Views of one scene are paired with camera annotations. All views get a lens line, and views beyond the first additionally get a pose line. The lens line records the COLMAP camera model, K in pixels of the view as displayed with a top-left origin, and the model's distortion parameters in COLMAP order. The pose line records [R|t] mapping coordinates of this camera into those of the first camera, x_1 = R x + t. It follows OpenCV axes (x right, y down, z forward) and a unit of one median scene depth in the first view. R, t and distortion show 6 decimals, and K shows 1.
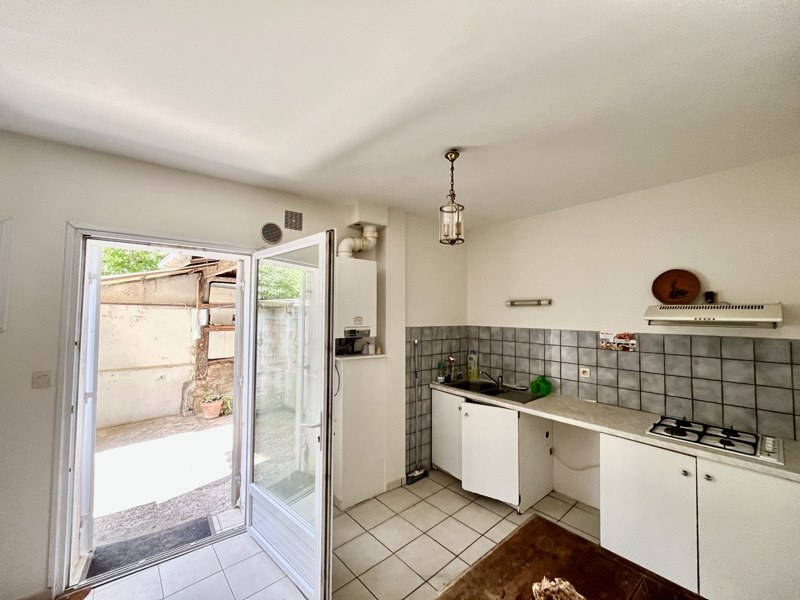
lens RADIAL K [[321.6, 0, 396.9], [0, 321.6, 300.7], [0, 0, 1]] dist [-0.000893, 0.000035]
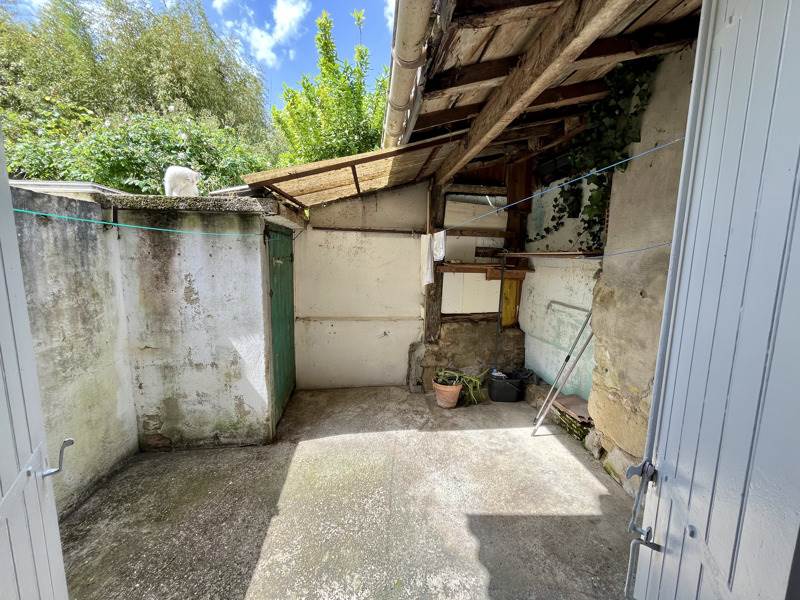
lens RADIAL K [[321.6, 0, 400.3], [0, 321.6, 301.5], [0, 0, 1]] dist [-0.000893, 0.000035]
pose [[0.814885, 0.078728, -0.574251, -0.289915], [0.009457, 0.988795, 0.148980, 0.058380], [0.579546, -0.126832, 0.805009, 0.439264]]
